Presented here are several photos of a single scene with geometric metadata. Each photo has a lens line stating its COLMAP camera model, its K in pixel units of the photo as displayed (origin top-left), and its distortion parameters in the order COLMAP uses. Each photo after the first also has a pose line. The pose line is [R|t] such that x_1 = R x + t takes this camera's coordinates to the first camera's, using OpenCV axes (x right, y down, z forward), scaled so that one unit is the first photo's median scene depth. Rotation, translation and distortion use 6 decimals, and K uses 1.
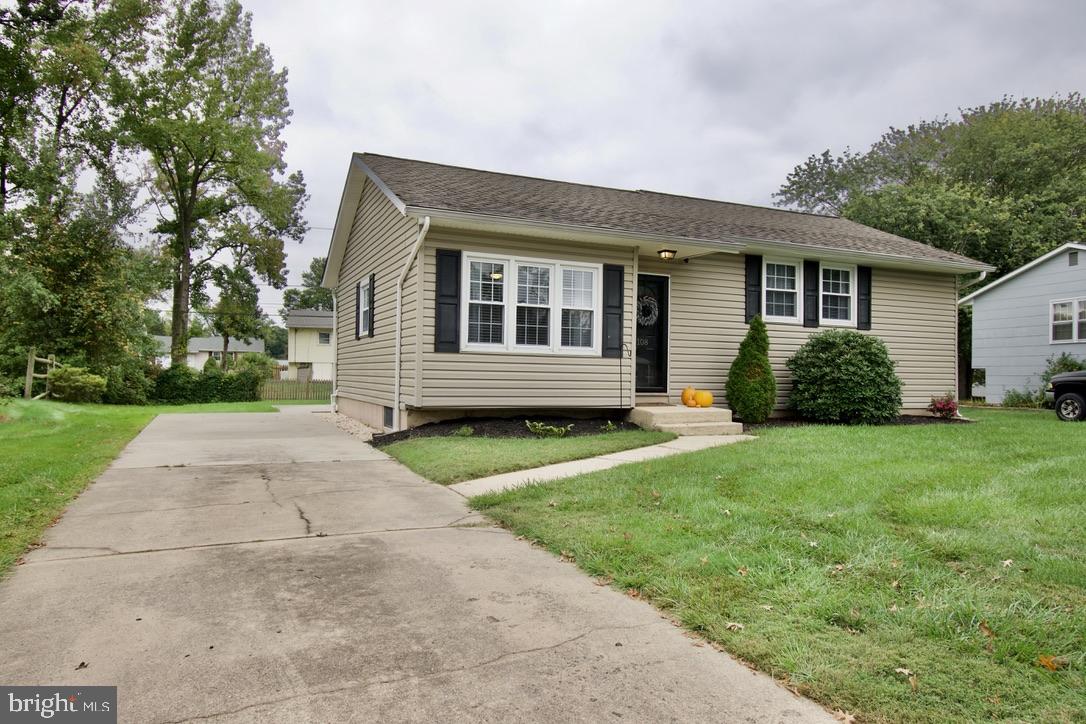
lens RADIAL K [[710.8, 0, 541.0], [0, 710.8, 366.0], [0, 0, 1]] dist [0.003772, -0.004297]
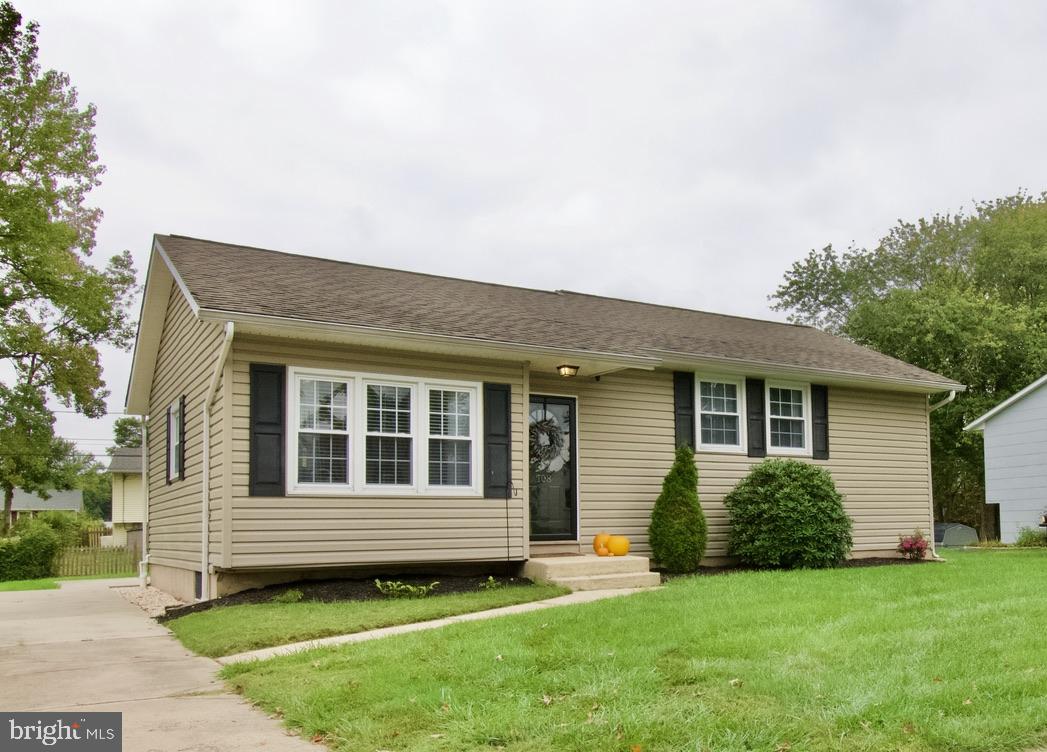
lens RADIAL K [[941.4, 0, 710.2], [0, 941.4, 486.3], [0, 0, 1]] dist [-0.004361, 0.014529]
pose [[0.978173, -0.023406, 0.206469, 0.105554], [0.030006, 0.999132, -0.028890, 0.011707], [-0.205613, 0.034455, 0.978027, -0.085476]]
